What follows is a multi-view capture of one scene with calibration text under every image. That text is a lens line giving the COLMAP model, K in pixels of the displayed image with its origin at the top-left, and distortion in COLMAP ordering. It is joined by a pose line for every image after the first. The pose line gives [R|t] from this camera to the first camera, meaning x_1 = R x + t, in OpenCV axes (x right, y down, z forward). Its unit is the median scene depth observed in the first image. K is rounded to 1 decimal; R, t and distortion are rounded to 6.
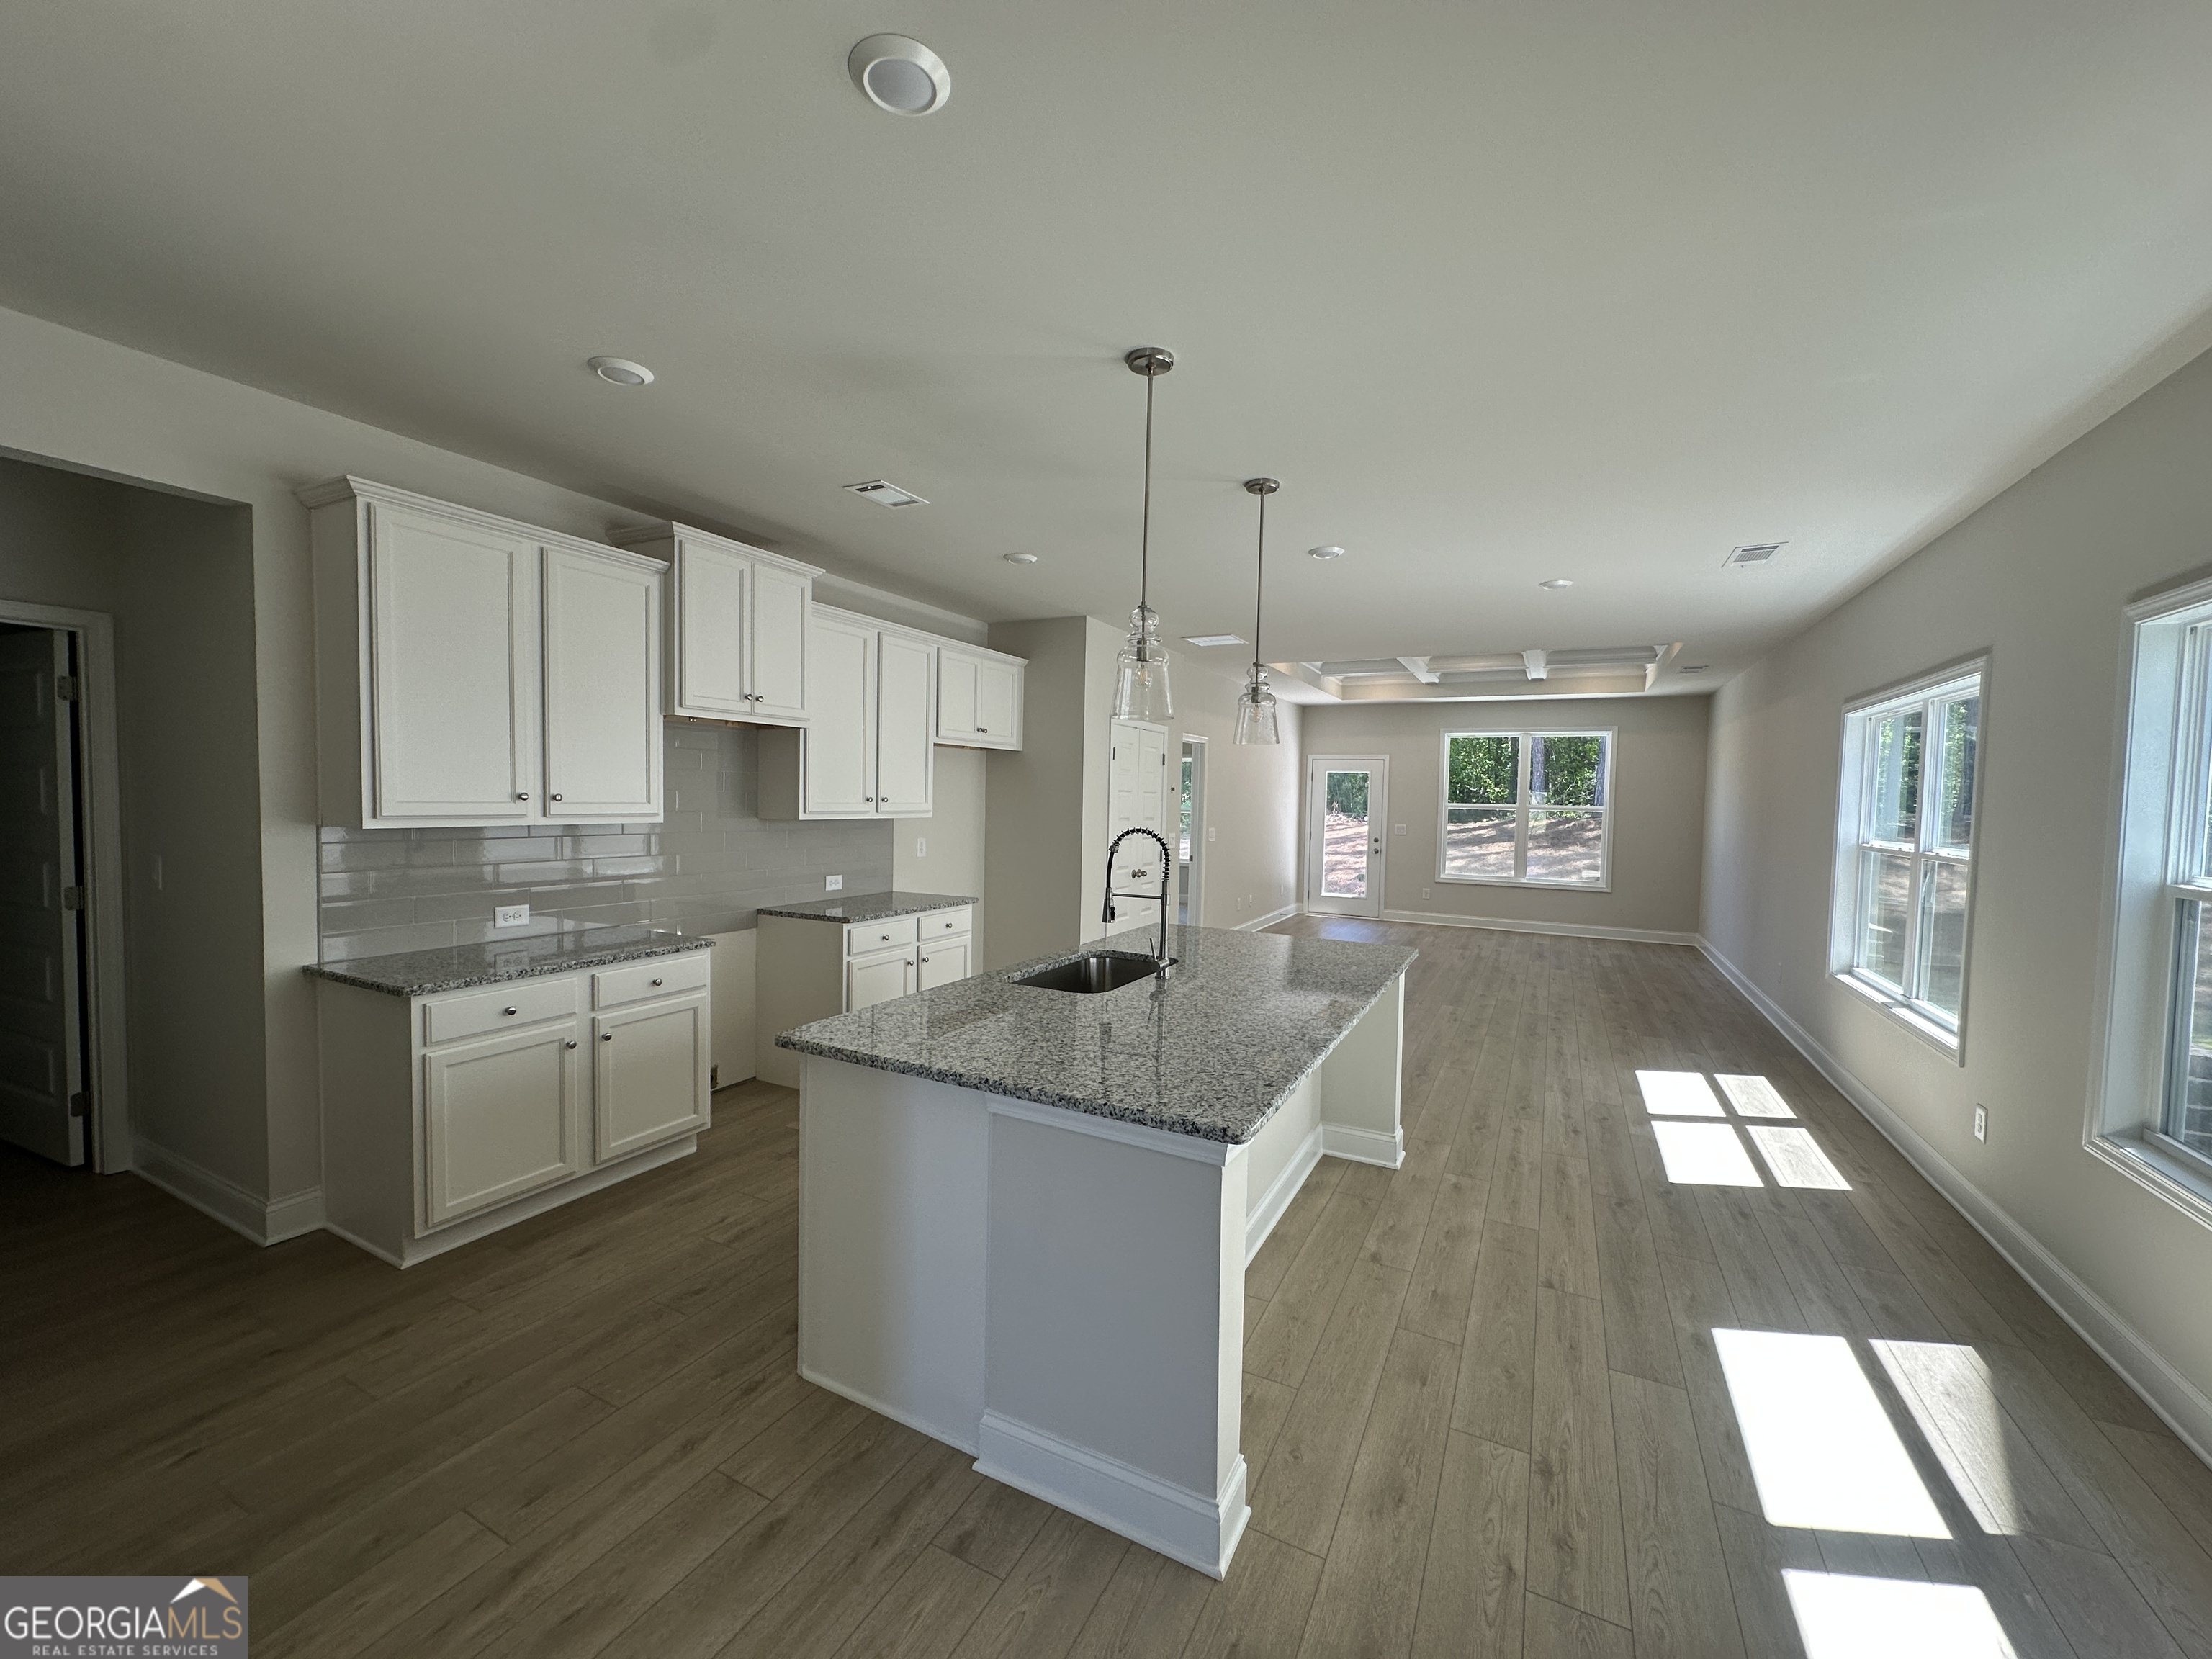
lens RADIAL K [[877.2, 0, 1100.2], [0, 877.2, 833.8], [0, 0, 1]] dist [-0.009263, 0.001049]
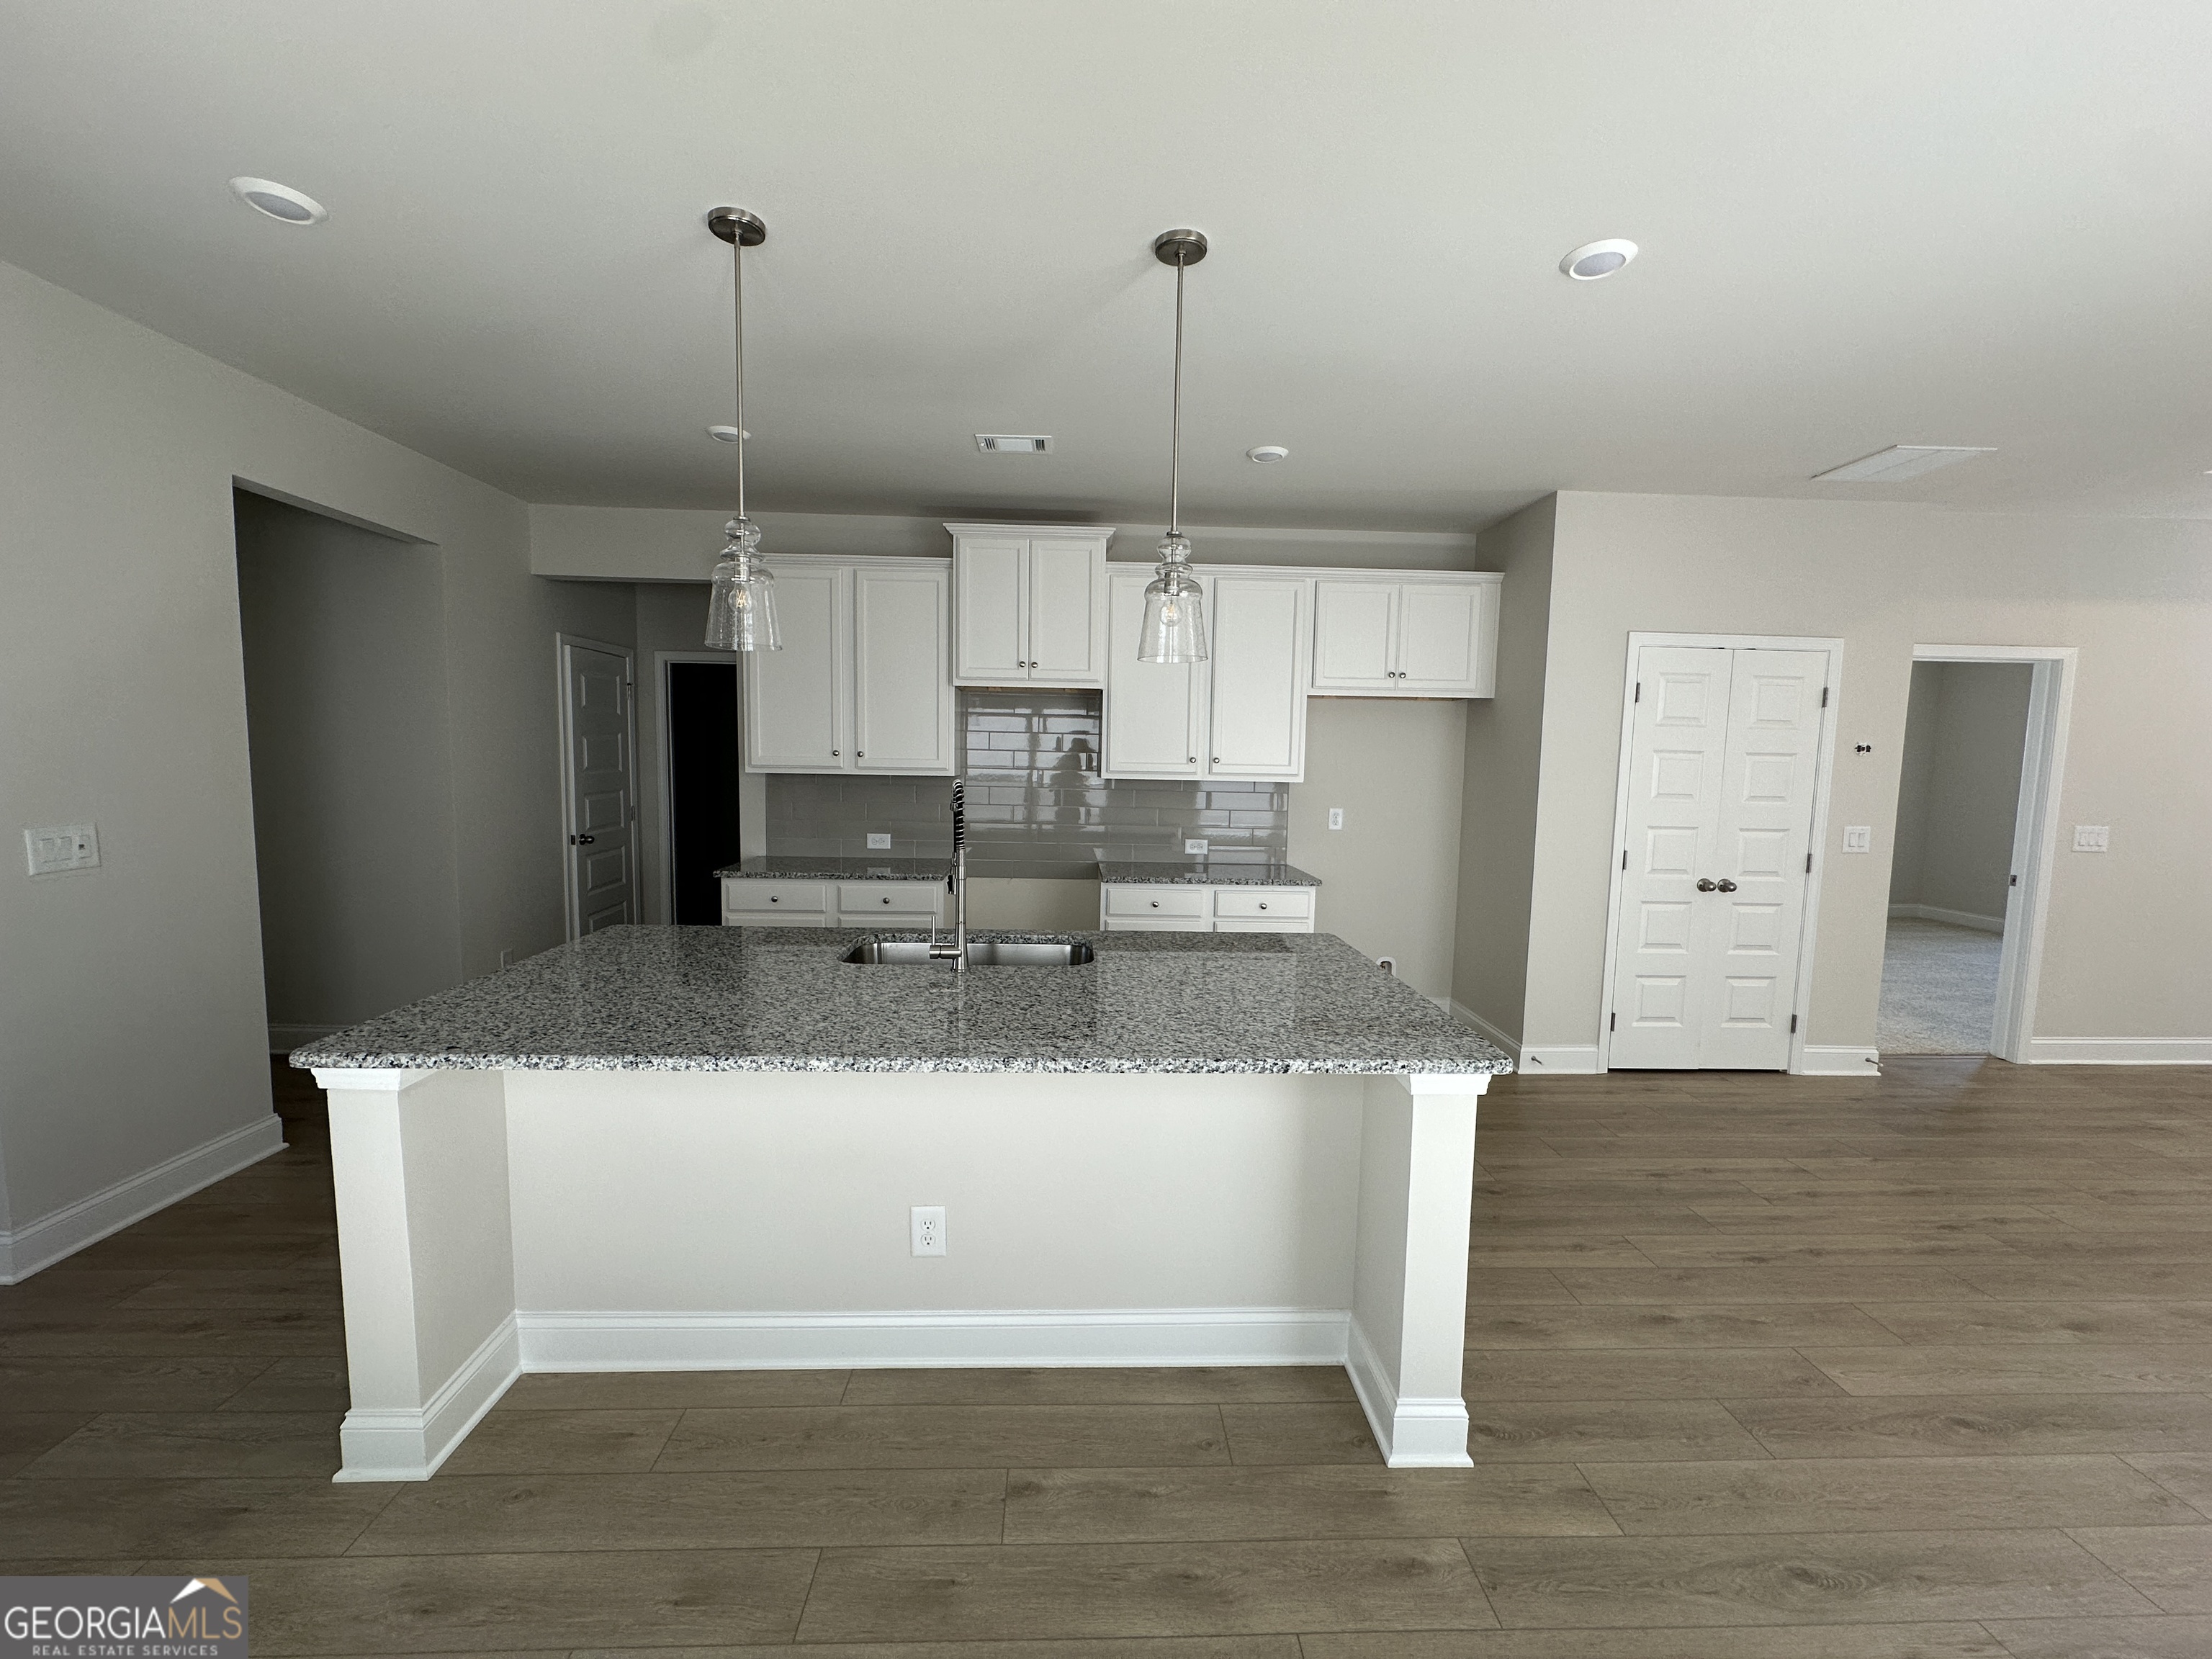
lens RADIAL K [[877.2, 0, 1107.7], [0, 877.2, 832.4], [0, 0, 1]] dist [-0.009263, 0.001049]
pose [[0.496163, 0.064470, -0.865832, 0.667704], [-0.045870, 0.997793, 0.048010, -0.003160], [0.867017, 0.015894, 0.498025, 0.588691]]
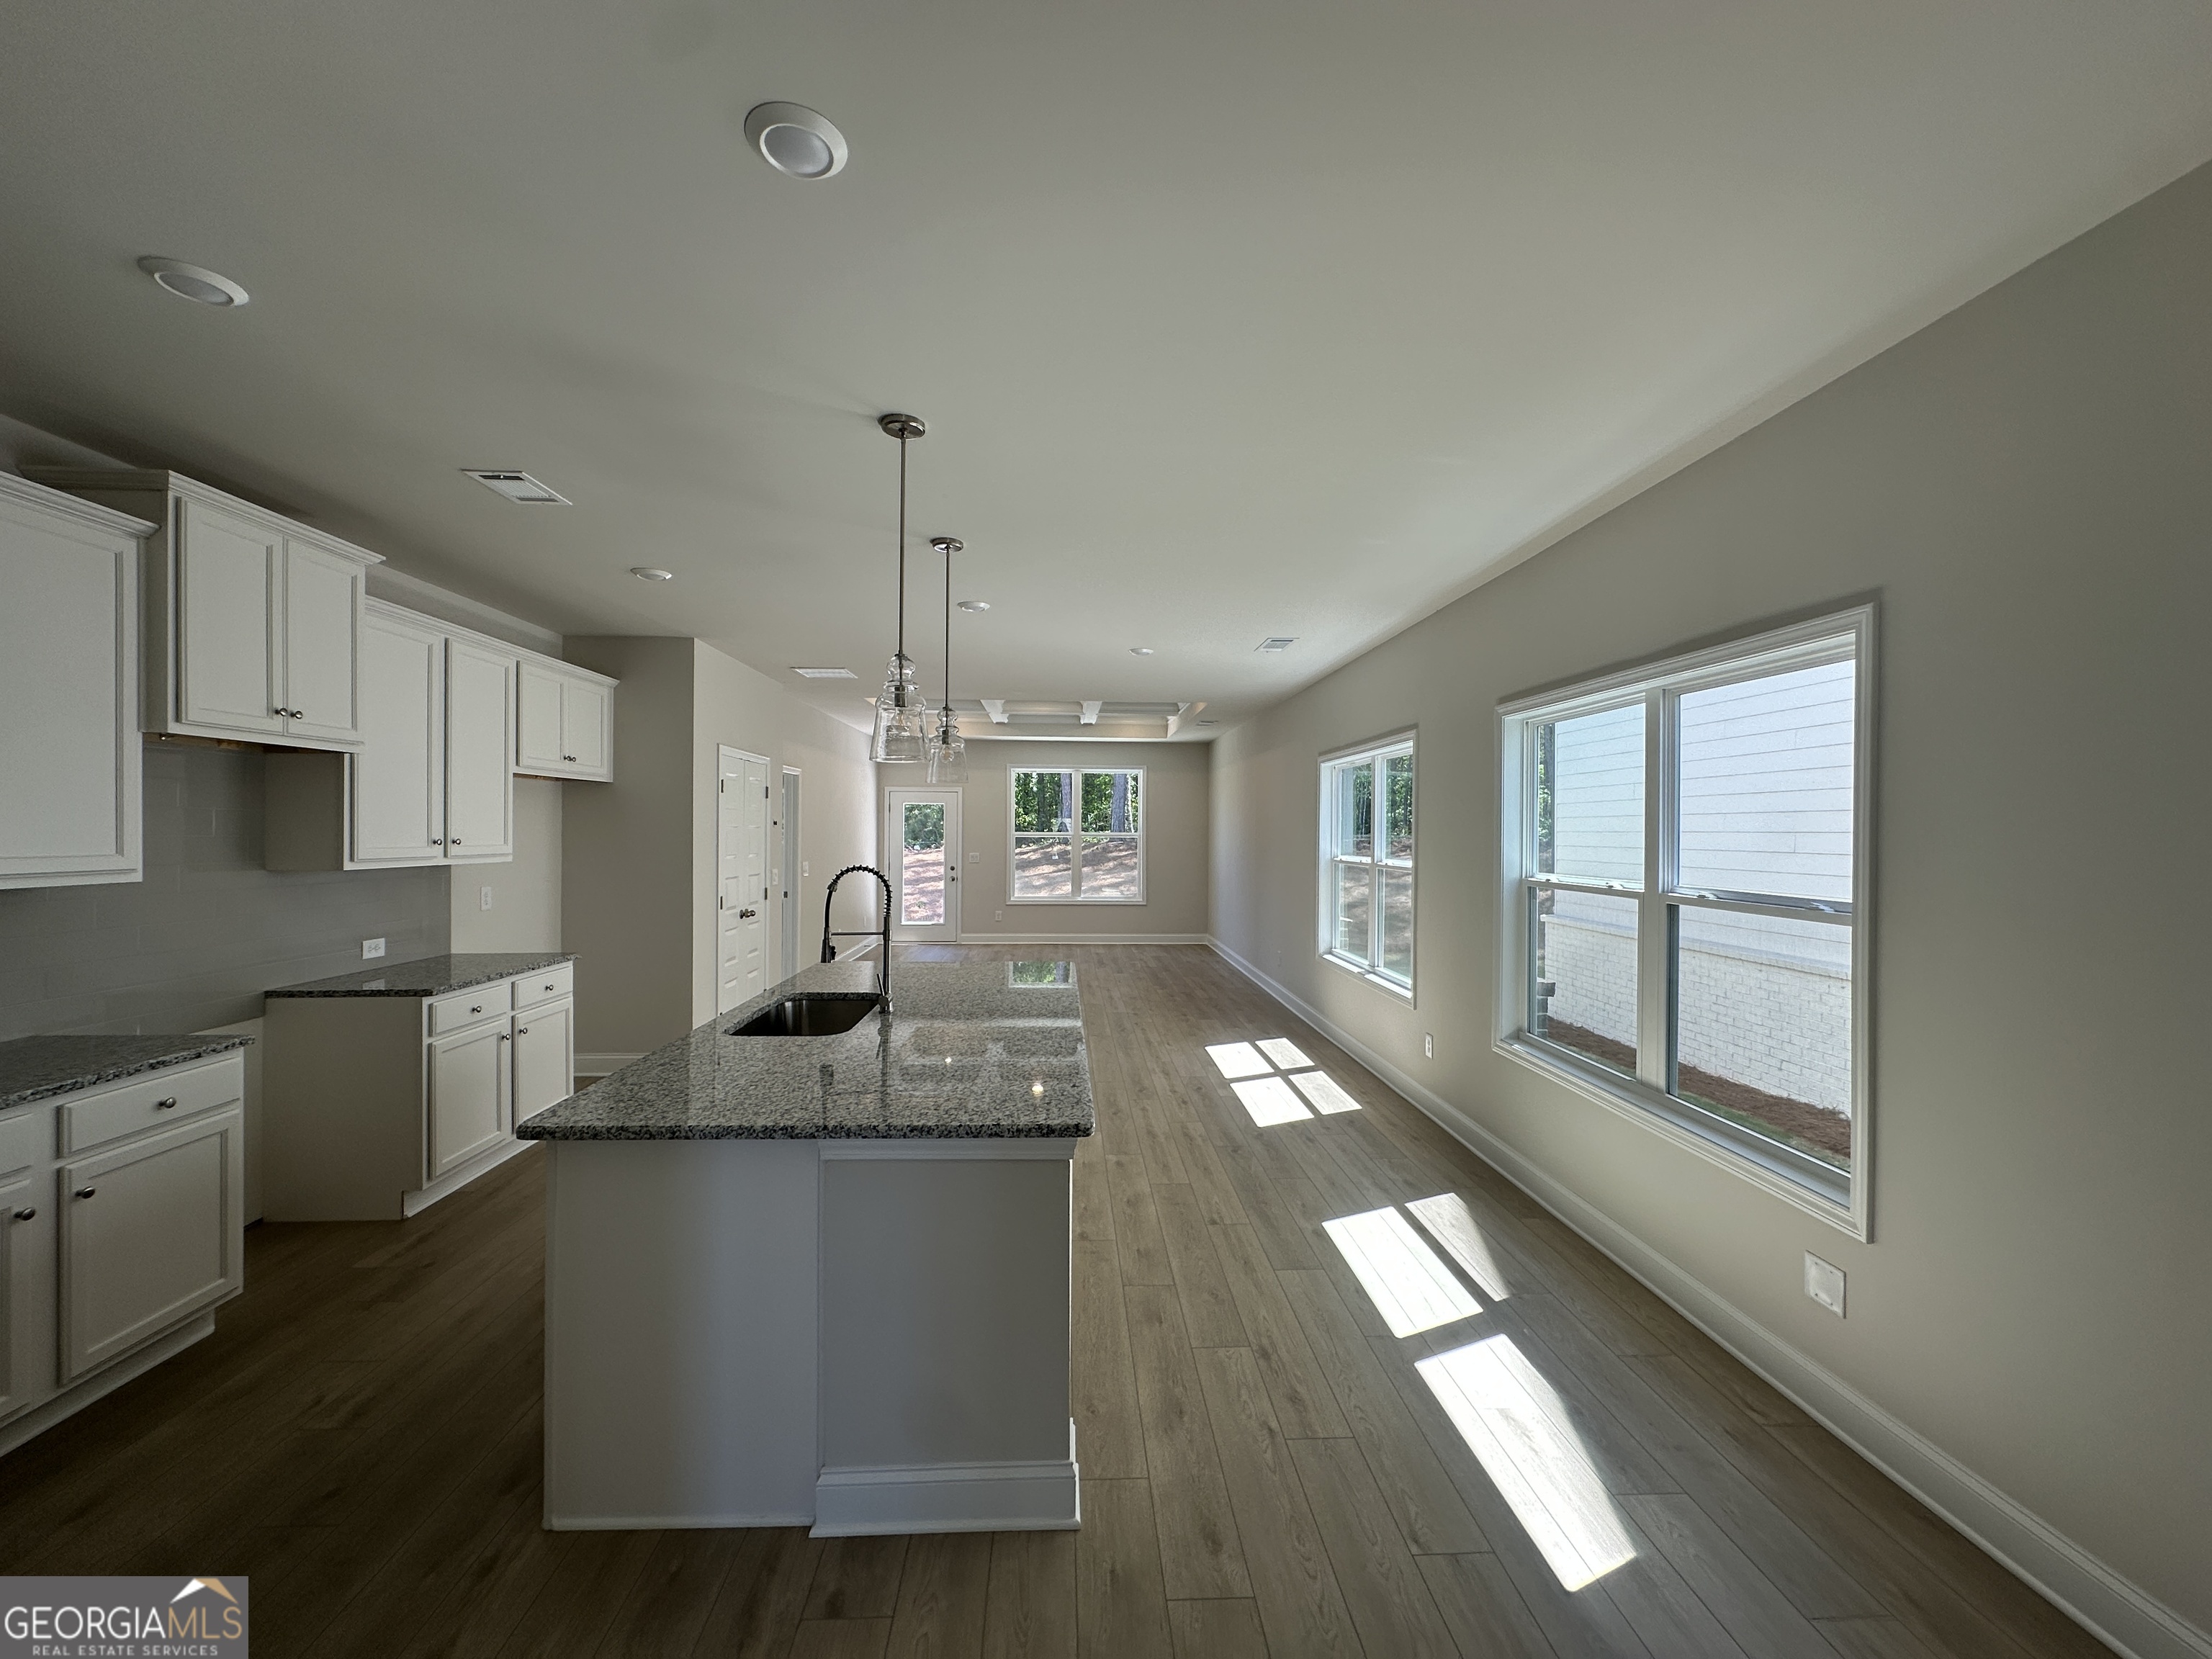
lens RADIAL K [[877.2, 0, 1107.5], [0, 877.2, 832.8], [0, 0, 1]] dist [-0.009263, 0.001049]
pose [[0.861582, -0.016387, 0.507353, -0.180719], [0.033819, 0.999111, -0.025161, -0.007939], [-0.506490, 0.038836, 0.861371, -0.013927]]
